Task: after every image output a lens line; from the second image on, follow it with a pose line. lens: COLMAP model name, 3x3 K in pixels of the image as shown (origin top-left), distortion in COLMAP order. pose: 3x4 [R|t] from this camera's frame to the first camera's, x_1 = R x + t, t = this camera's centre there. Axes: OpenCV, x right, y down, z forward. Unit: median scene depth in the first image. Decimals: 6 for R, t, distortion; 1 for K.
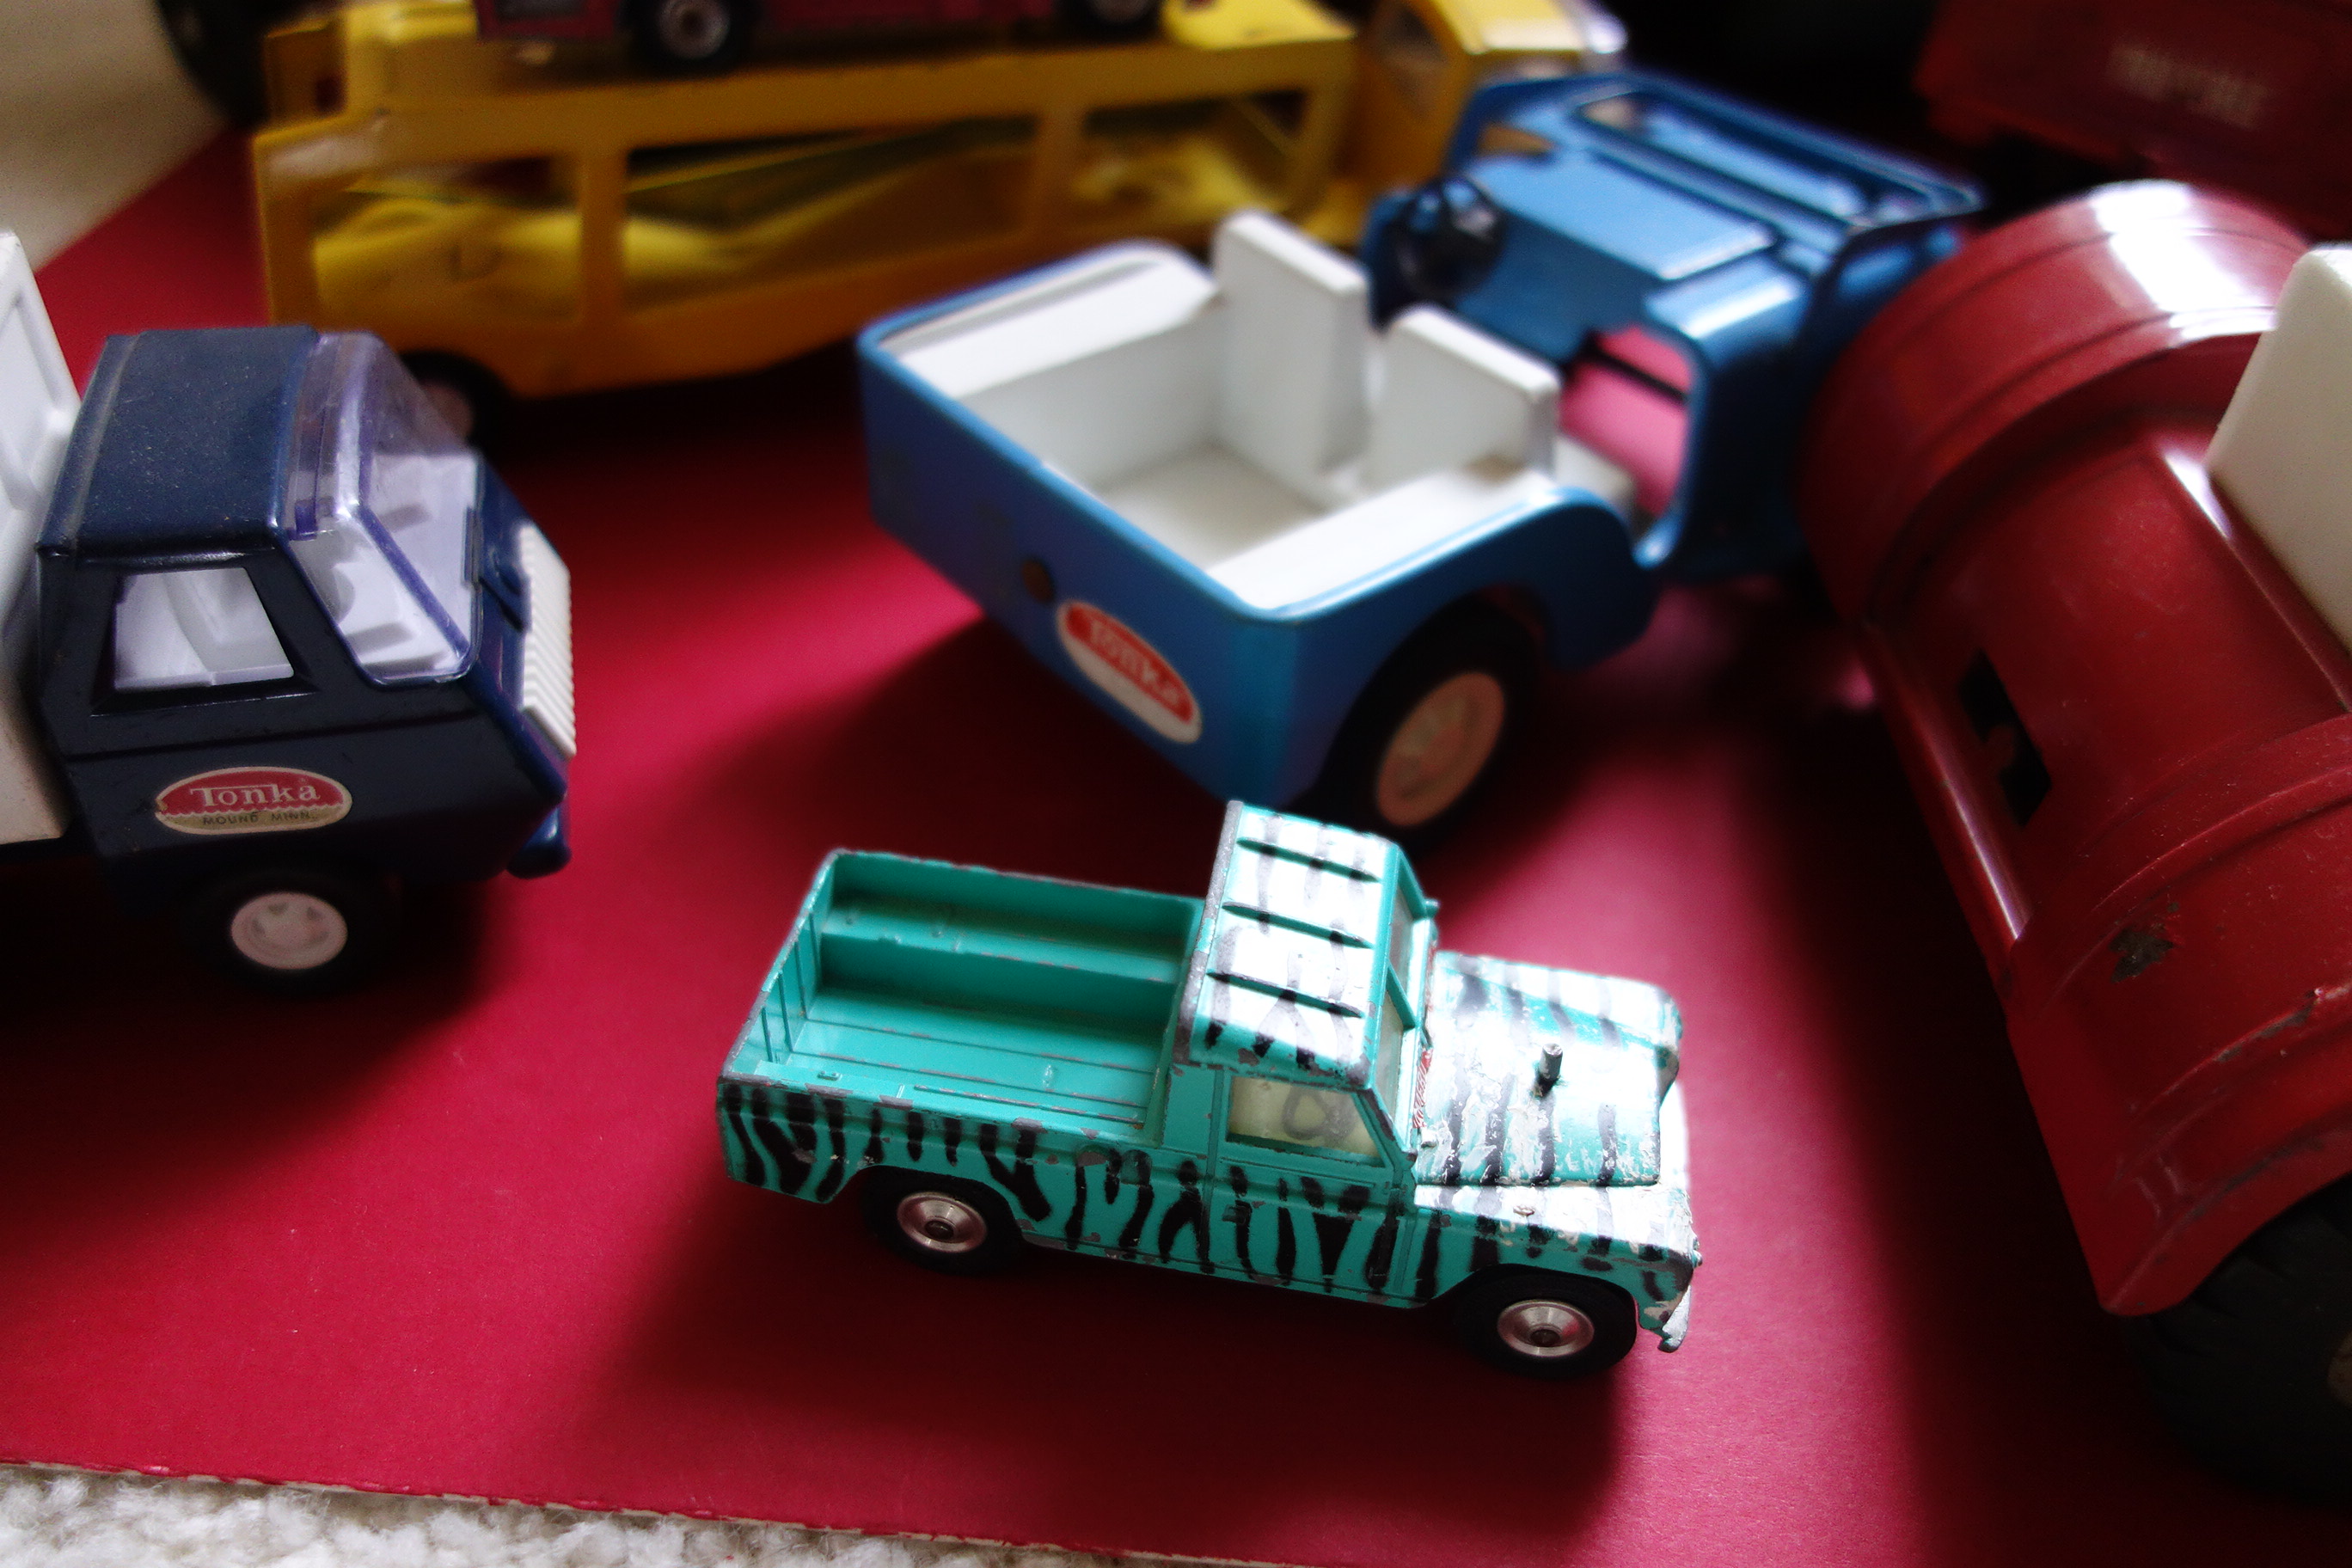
lens RADIAL K [[1840.2, 0, 1176.0], [0, 1840.2, 784.0], [0, 0, 1]] dist [0.011180, -0.010635]
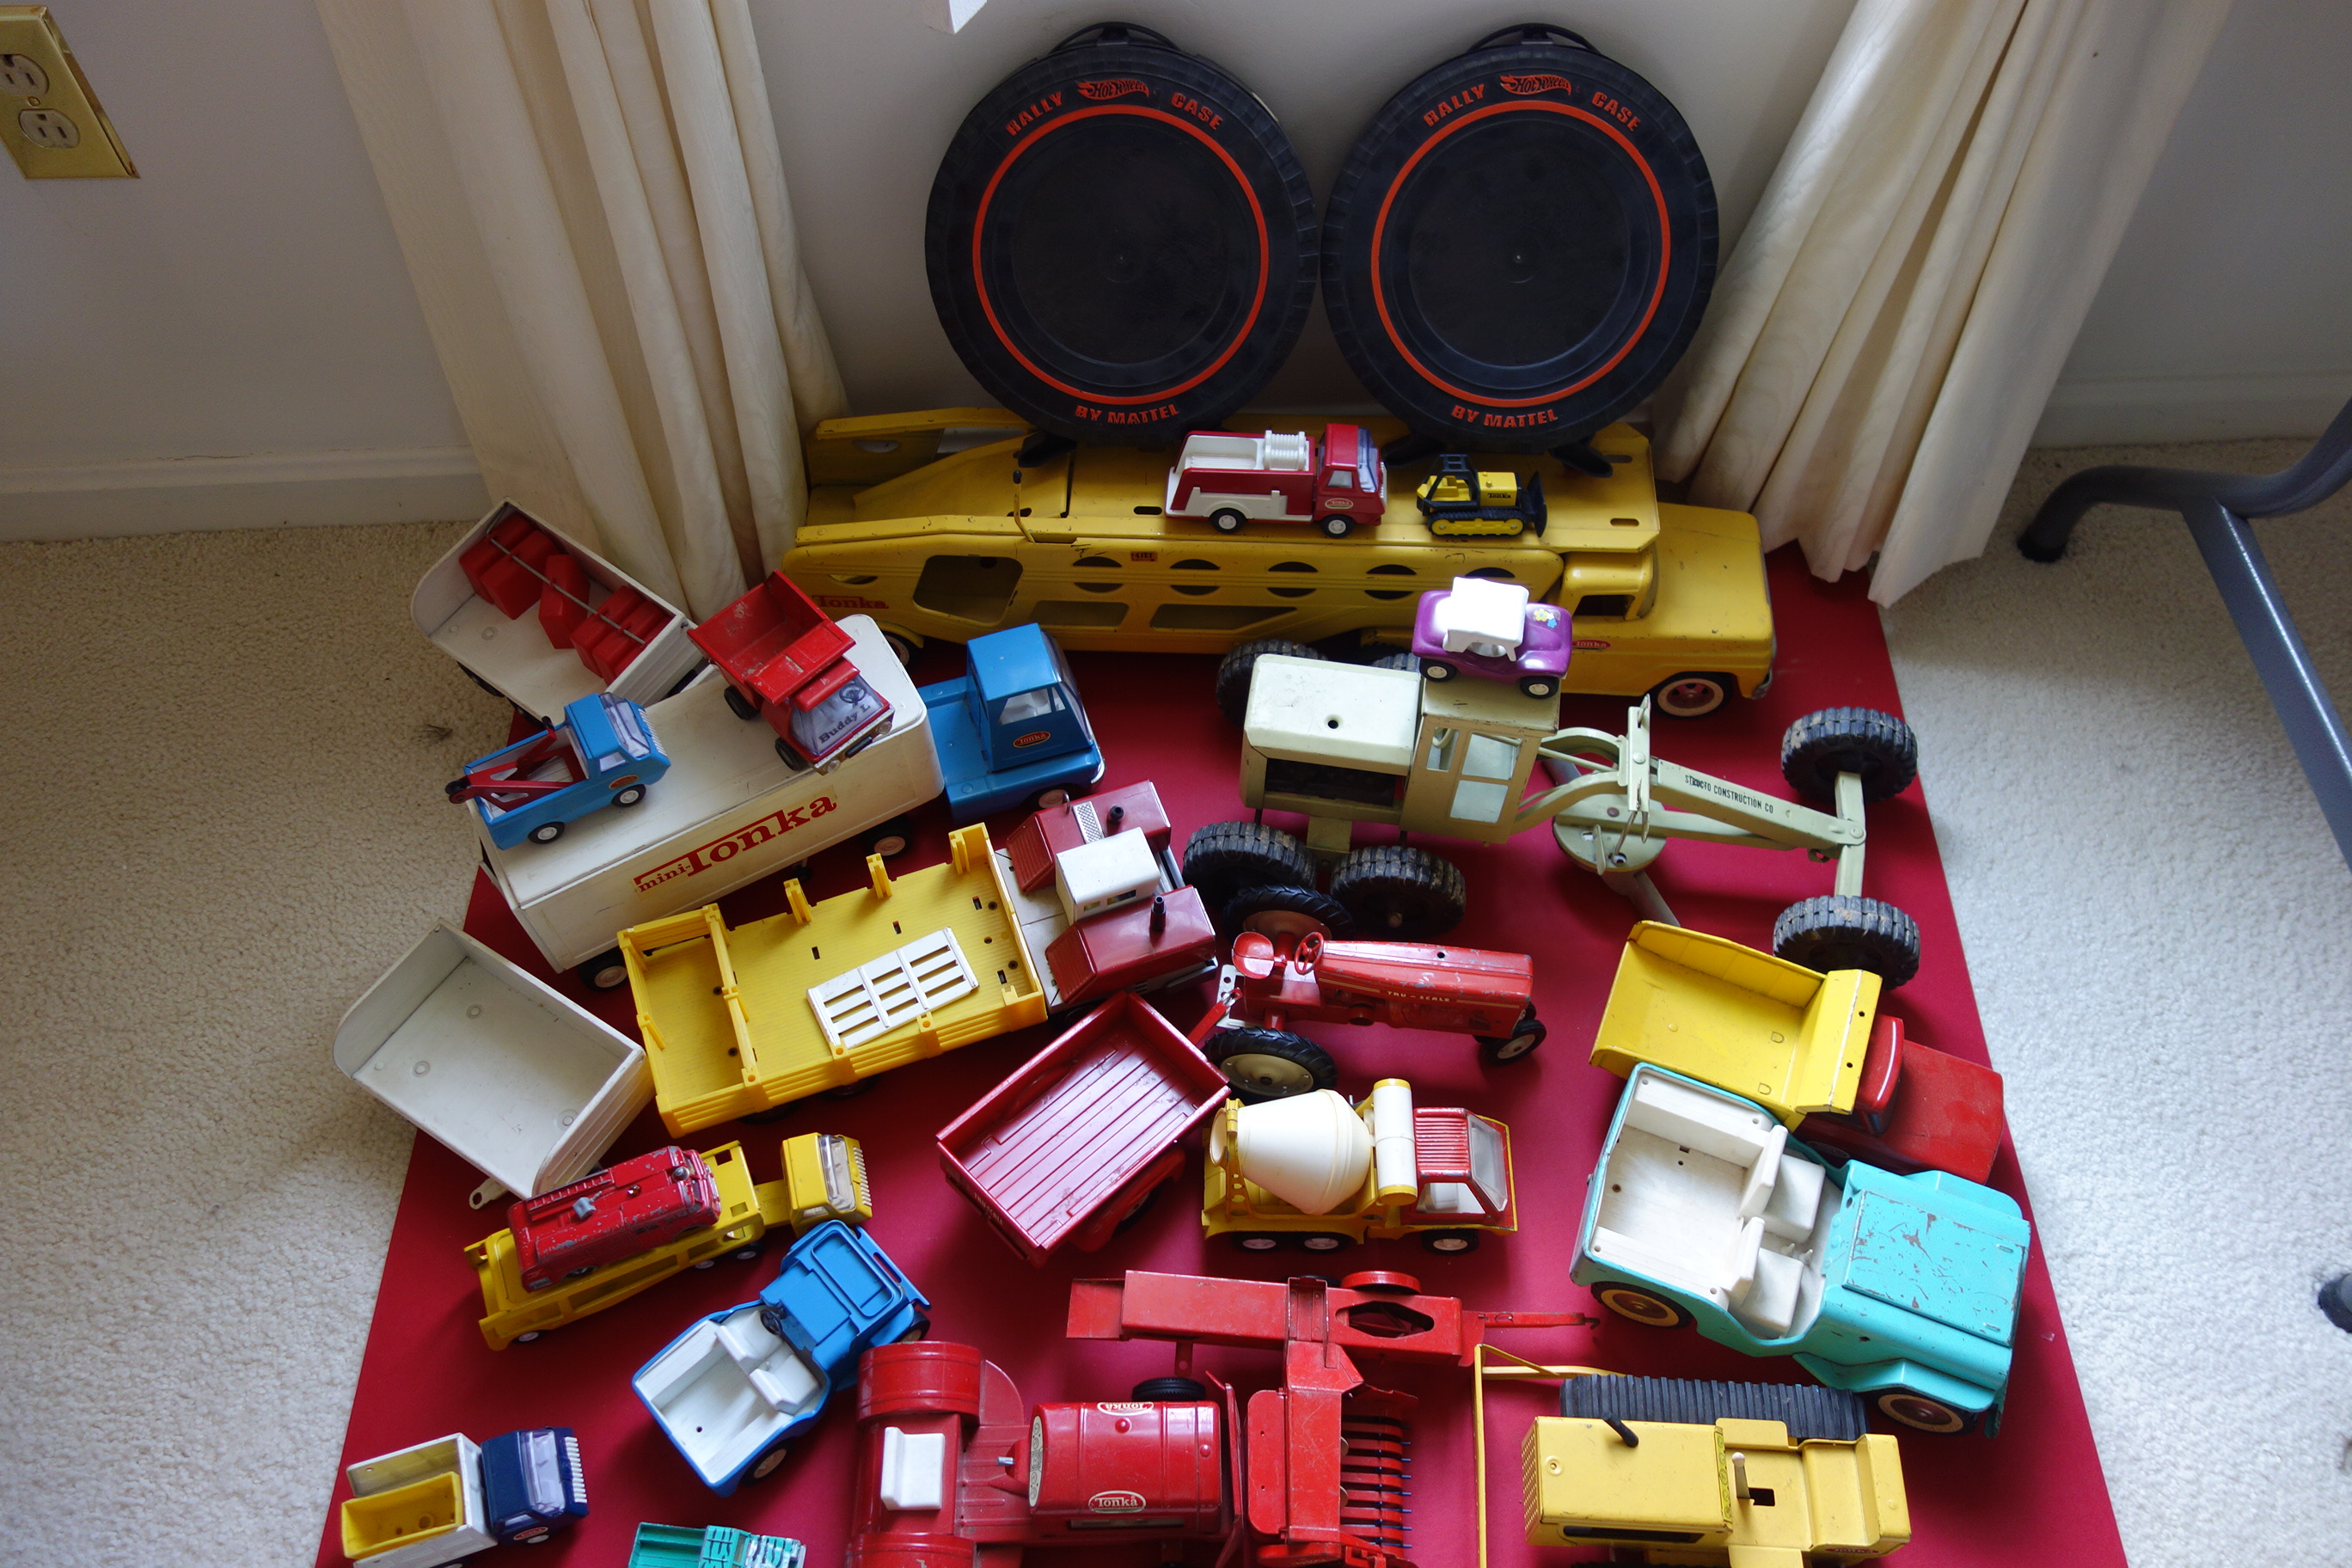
lens RADIAL K [[1840.2, 0, 1176.0], [0, 1840.2, 784.0], [0, 0, 1]] dist [0.011180, -0.010635]
pose [[0.996446, -0.084064, -0.005352, 1.490478], [0.081872, 0.951609, 0.296205, -3.293497], [-0.019807, -0.295591, 0.955109, -3.312073]]
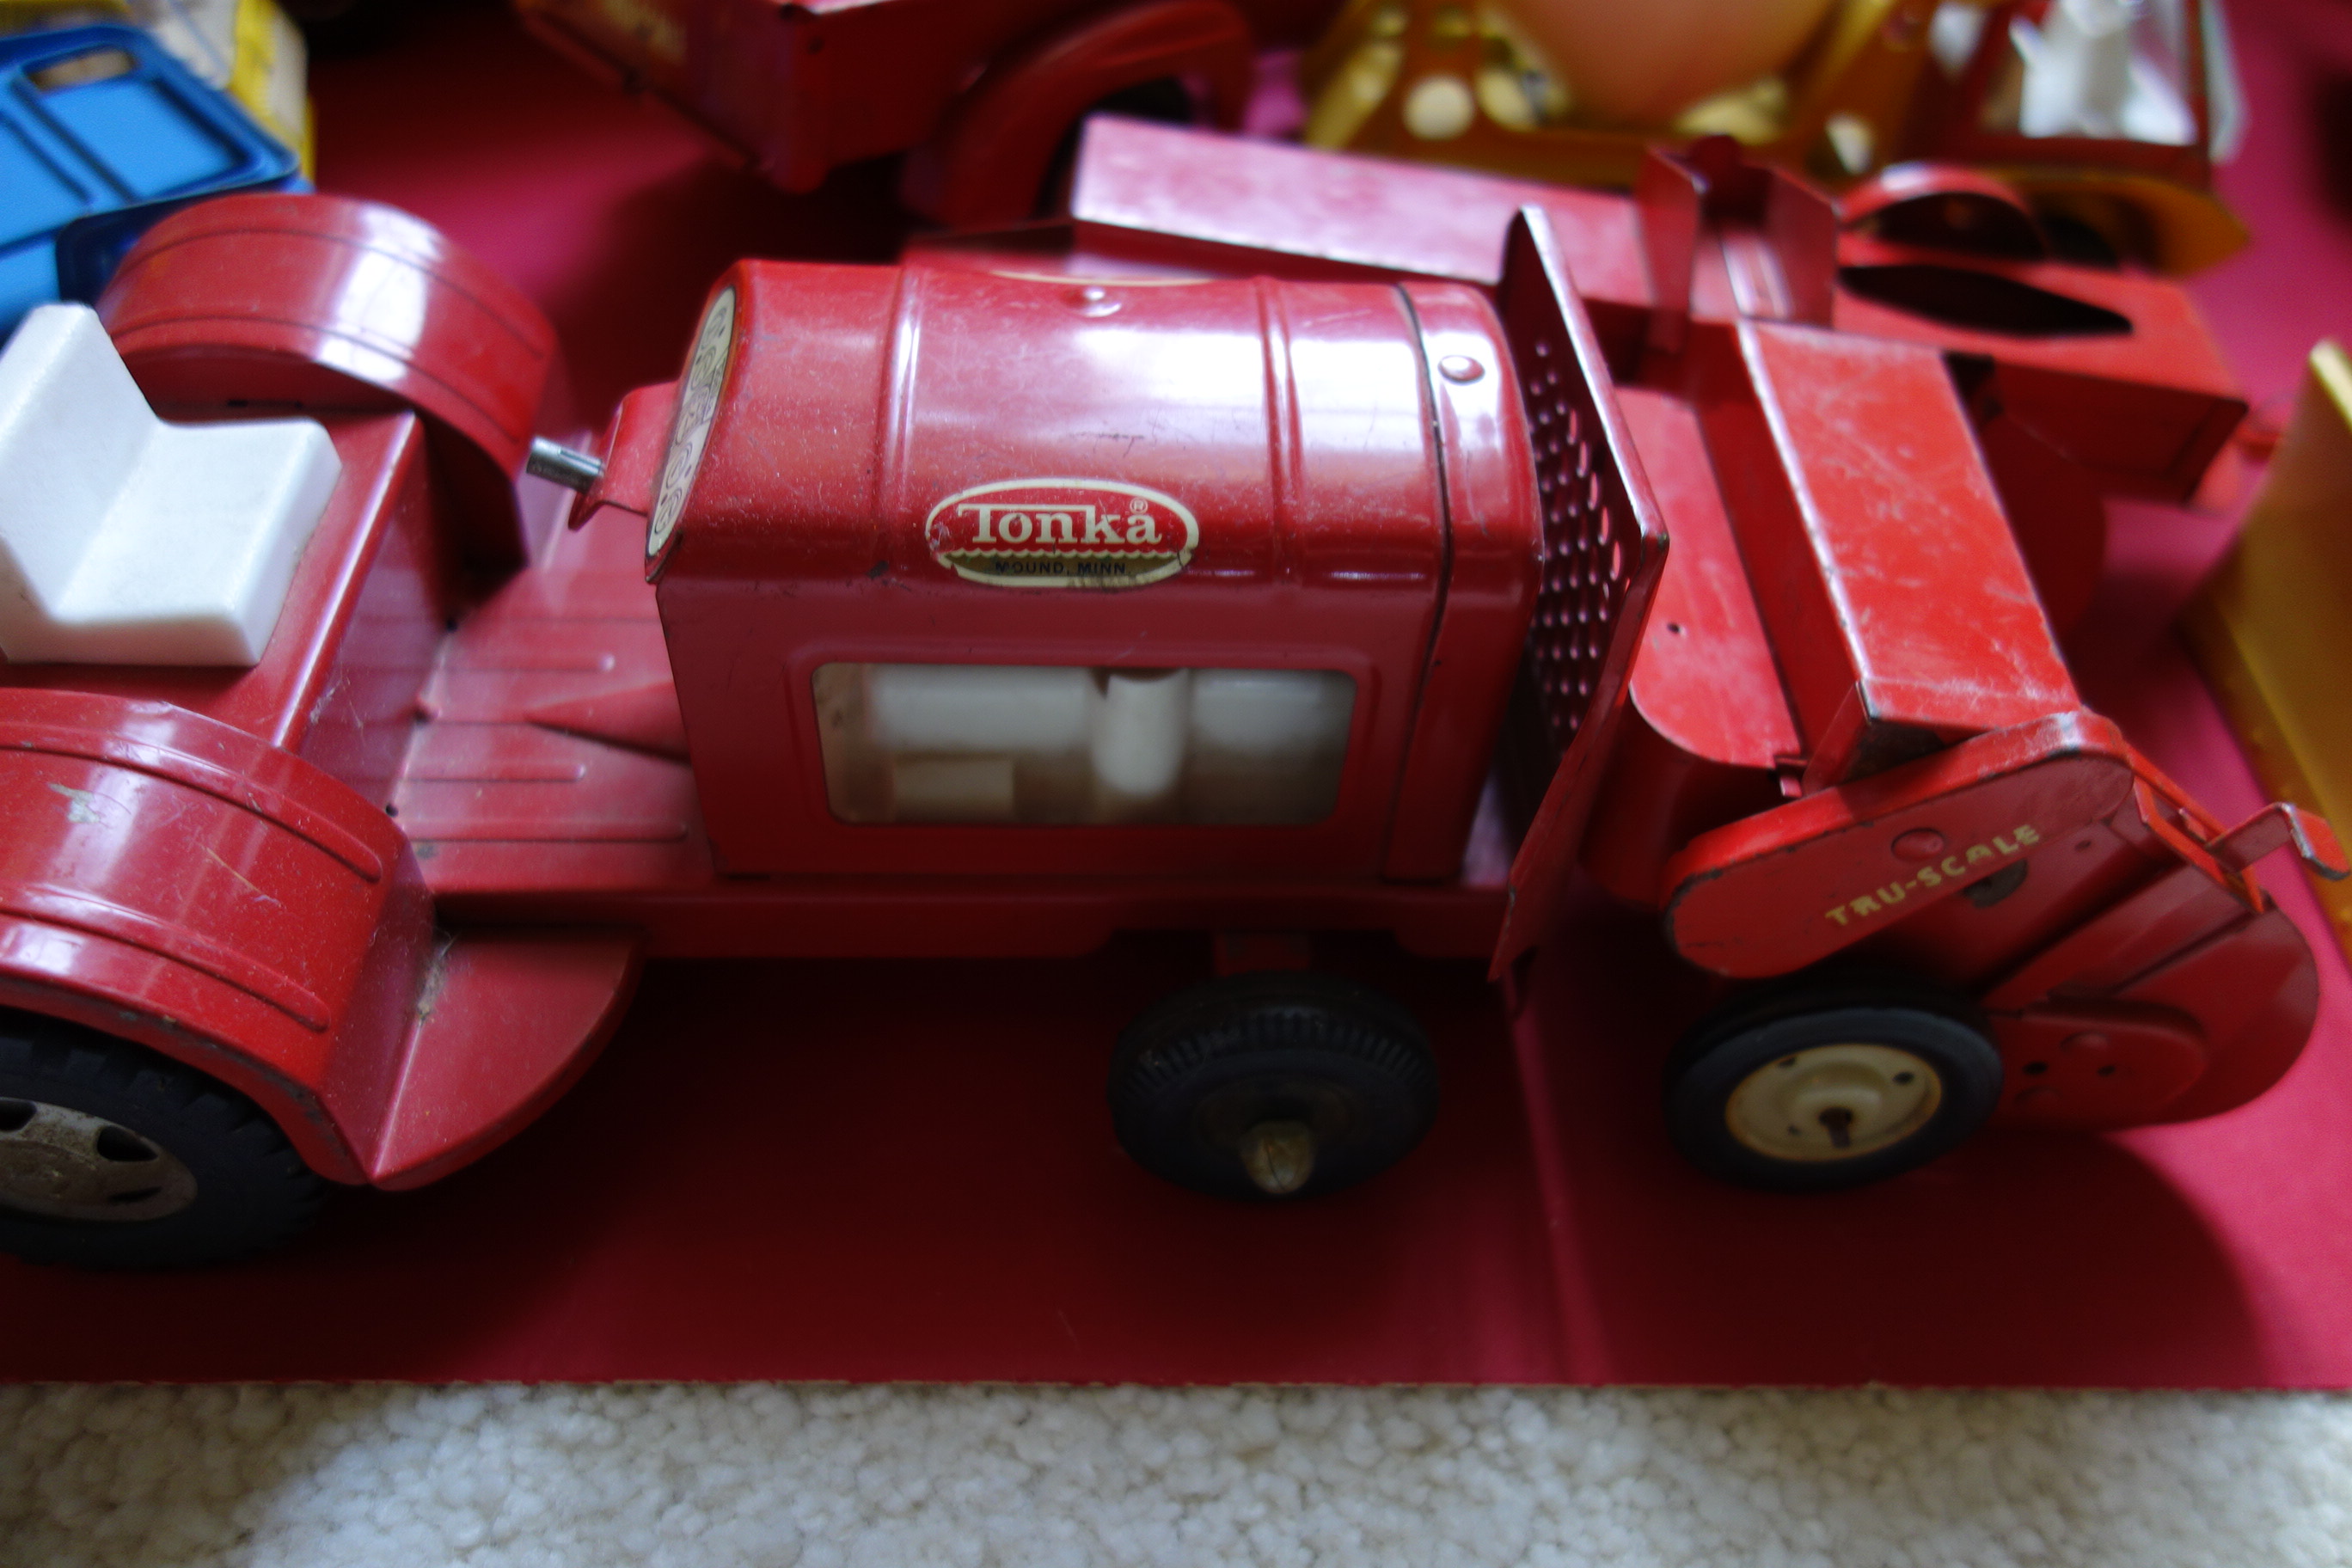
lens RADIAL K [[1840.2, 0, 1176.0], [0, 1840.2, 784.0], [0, 0, 1]] dist [0.011180, -0.010635]
pose [[0.996432, -0.050887, 0.067328, 1.142053], [0.040269, 0.987773, 0.150608, -0.118791], [-0.074169, -0.147360, 0.986298, -0.300238]]
